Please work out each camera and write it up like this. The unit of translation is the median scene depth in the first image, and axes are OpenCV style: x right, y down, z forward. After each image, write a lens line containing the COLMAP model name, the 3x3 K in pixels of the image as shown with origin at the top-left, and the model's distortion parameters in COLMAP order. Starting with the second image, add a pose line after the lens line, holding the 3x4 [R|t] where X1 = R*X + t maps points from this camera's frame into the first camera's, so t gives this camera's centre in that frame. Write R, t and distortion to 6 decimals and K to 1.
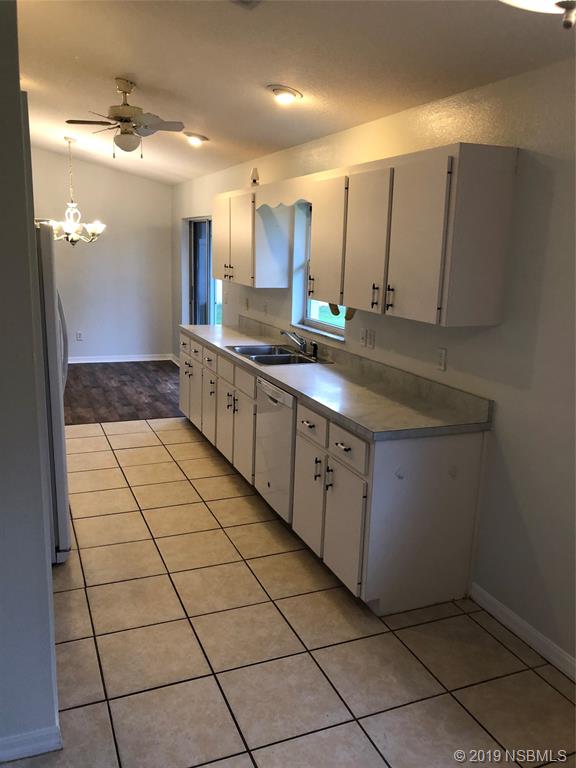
lens RADIAL K [[627.2, 0, 290.2], [0, 627.2, 384.7], [0, 0, 1]] dist [0.029089, -0.040379]
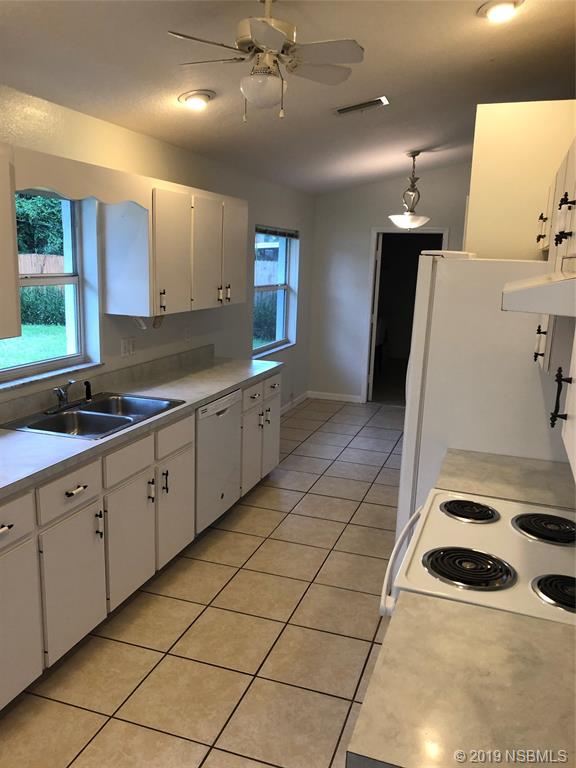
lens RADIAL K [[627.2, 0, 287.9], [0, 627.2, 384.9], [0, 0, 1]] dist [0.029089, -0.040379]
pose [[-0.739829, -0.197126, 0.643268, -0.692750], [0.086194, 0.920464, 0.381204, -0.363546], [-0.667250, 0.337472, -0.663995, 1.464242]]
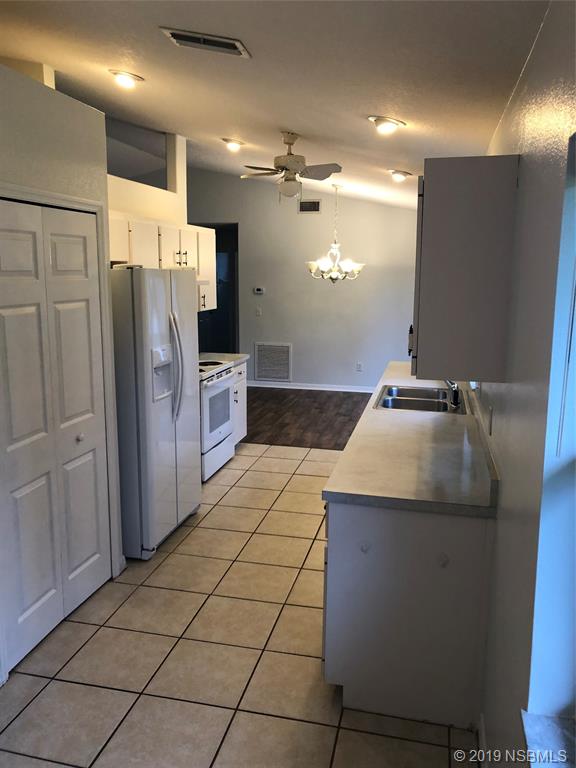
lens RADIAL K [[627.2, 0, 287.7], [0, 627.2, 381.4], [0, 0, 1]] dist [0.029089, -0.040379]
pose [[0.804704, 0.076475, -0.588730, 0.400416], [-0.109197, 0.993816, -0.020160, -0.036548], [0.583548, 0.080510, 0.808078, 0.158457]]
